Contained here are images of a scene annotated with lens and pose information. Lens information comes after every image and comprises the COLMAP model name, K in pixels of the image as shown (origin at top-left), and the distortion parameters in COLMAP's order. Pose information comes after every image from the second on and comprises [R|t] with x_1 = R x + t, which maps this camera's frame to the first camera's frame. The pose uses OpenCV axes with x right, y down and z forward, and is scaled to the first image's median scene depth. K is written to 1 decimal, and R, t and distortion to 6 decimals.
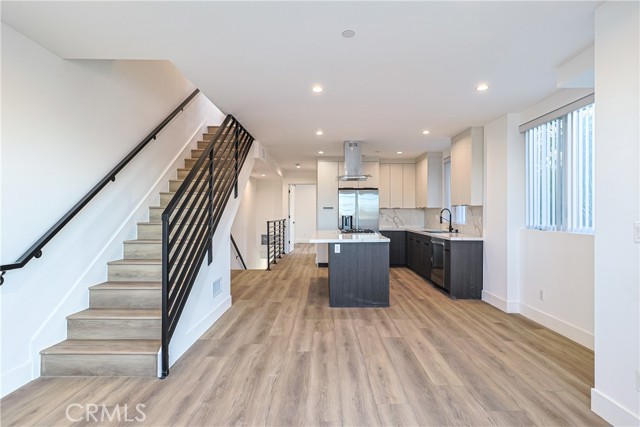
lens RADIAL K [[329.2, 0, 320.0], [0, 329.2, 213.5], [0, 0, 1]] dist [0.003175, 0.000174]
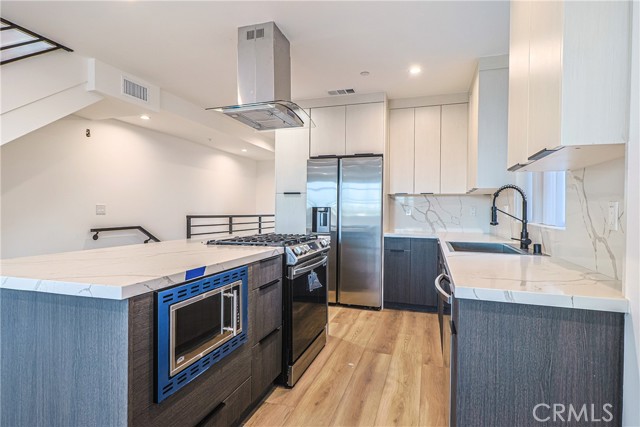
lens RADIAL K [[329.2, 0, 320.0], [0, 329.2, 213.5], [0, 0, 1]] dist [0.003175, 0.000174]
pose [[0.948276, 0.010127, -0.317286, 0.248213], [-0.007893, 0.999934, 0.008327, 0.012449], [0.317349, -0.005392, 0.948293, 0.486507]]
